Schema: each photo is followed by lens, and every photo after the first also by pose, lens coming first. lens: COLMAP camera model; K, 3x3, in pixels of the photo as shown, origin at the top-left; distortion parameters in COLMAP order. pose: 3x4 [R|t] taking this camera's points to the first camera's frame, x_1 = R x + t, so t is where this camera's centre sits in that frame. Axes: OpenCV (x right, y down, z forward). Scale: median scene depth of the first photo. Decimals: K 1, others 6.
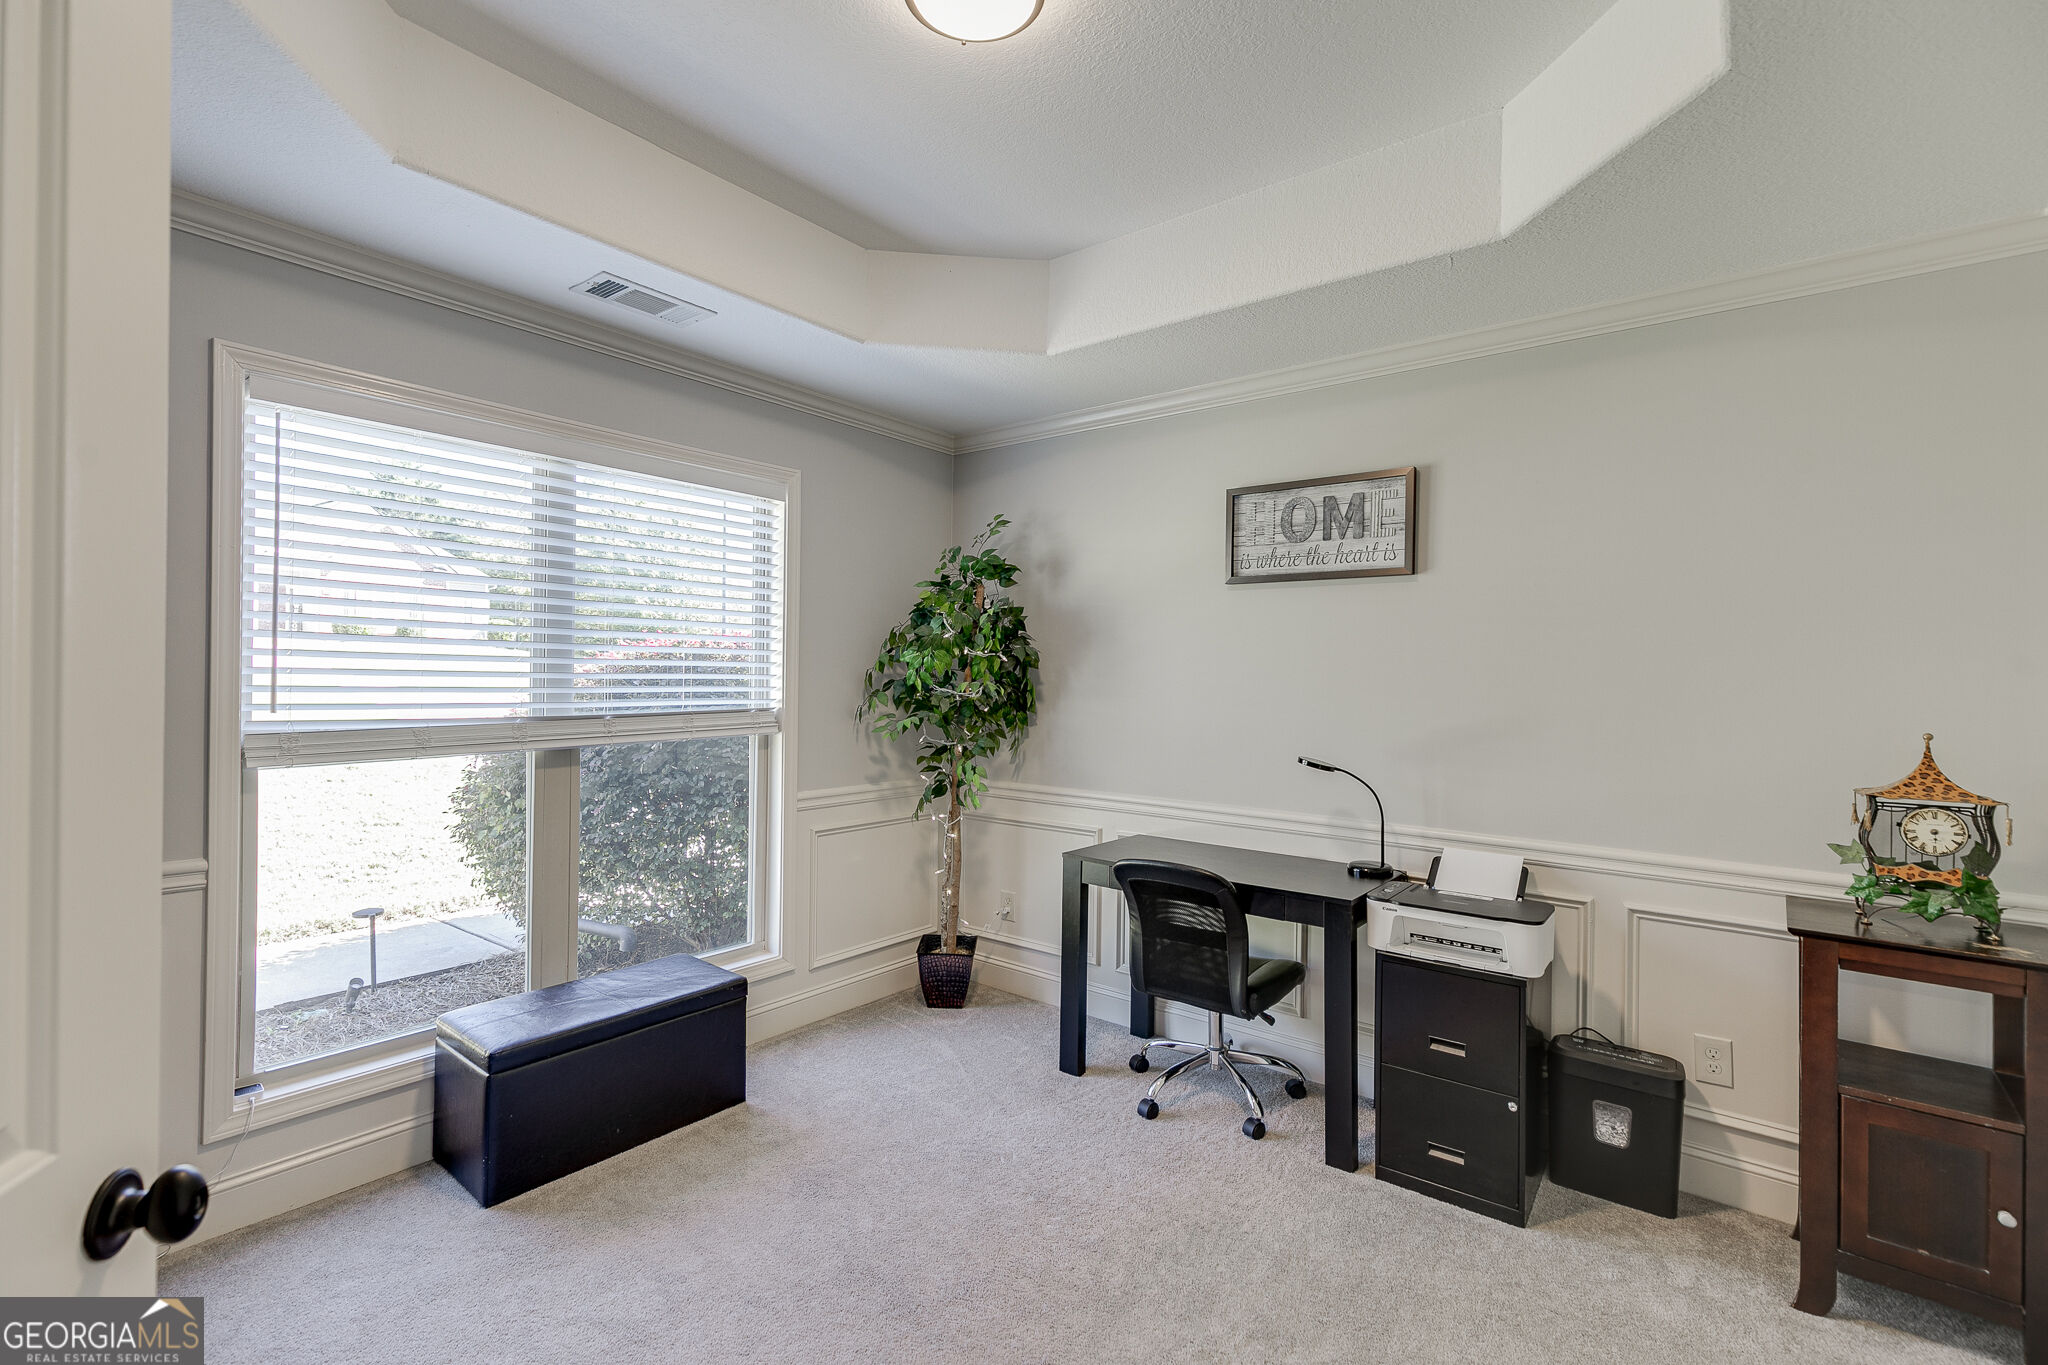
lens RADIAL K [[918.2, 0, 1025.5], [0, 918.2, 678.4], [0, 0, 1]] dist [0.006213, -0.000711]
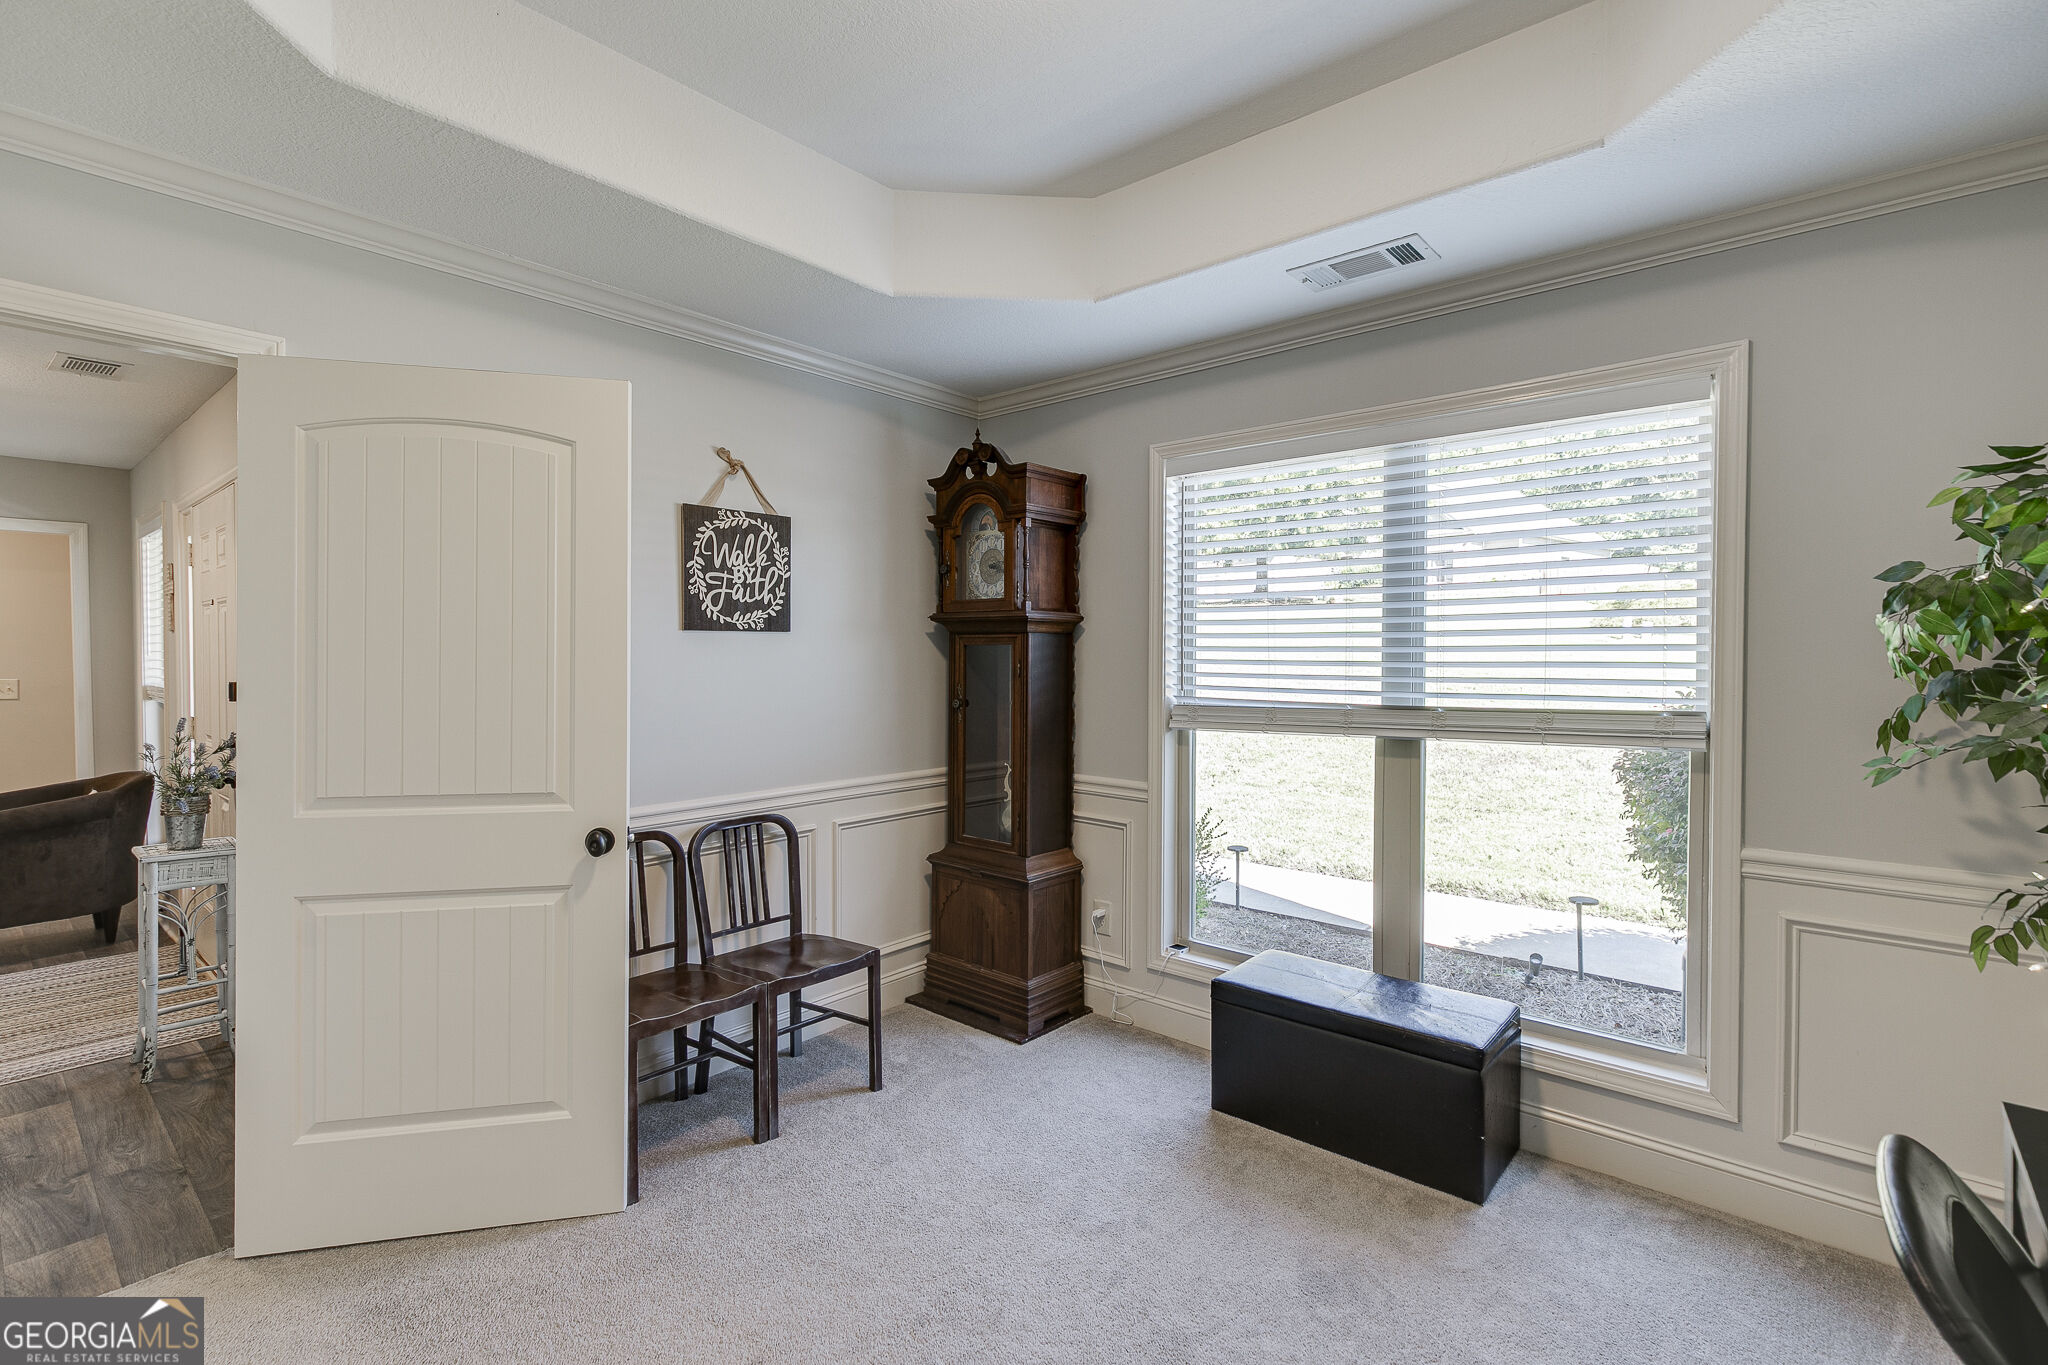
lens RADIAL K [[918.2, 0, 1014.4], [0, 918.2, 673.3], [0, 0, 1]] dist [0.006213, -0.000711]
pose [[-0.041656, 0.004380, -0.999122, 0.501490], [-0.005521, 0.999974, 0.004614, 0.004184], [0.999117, 0.005709, -0.041630, 0.638230]]
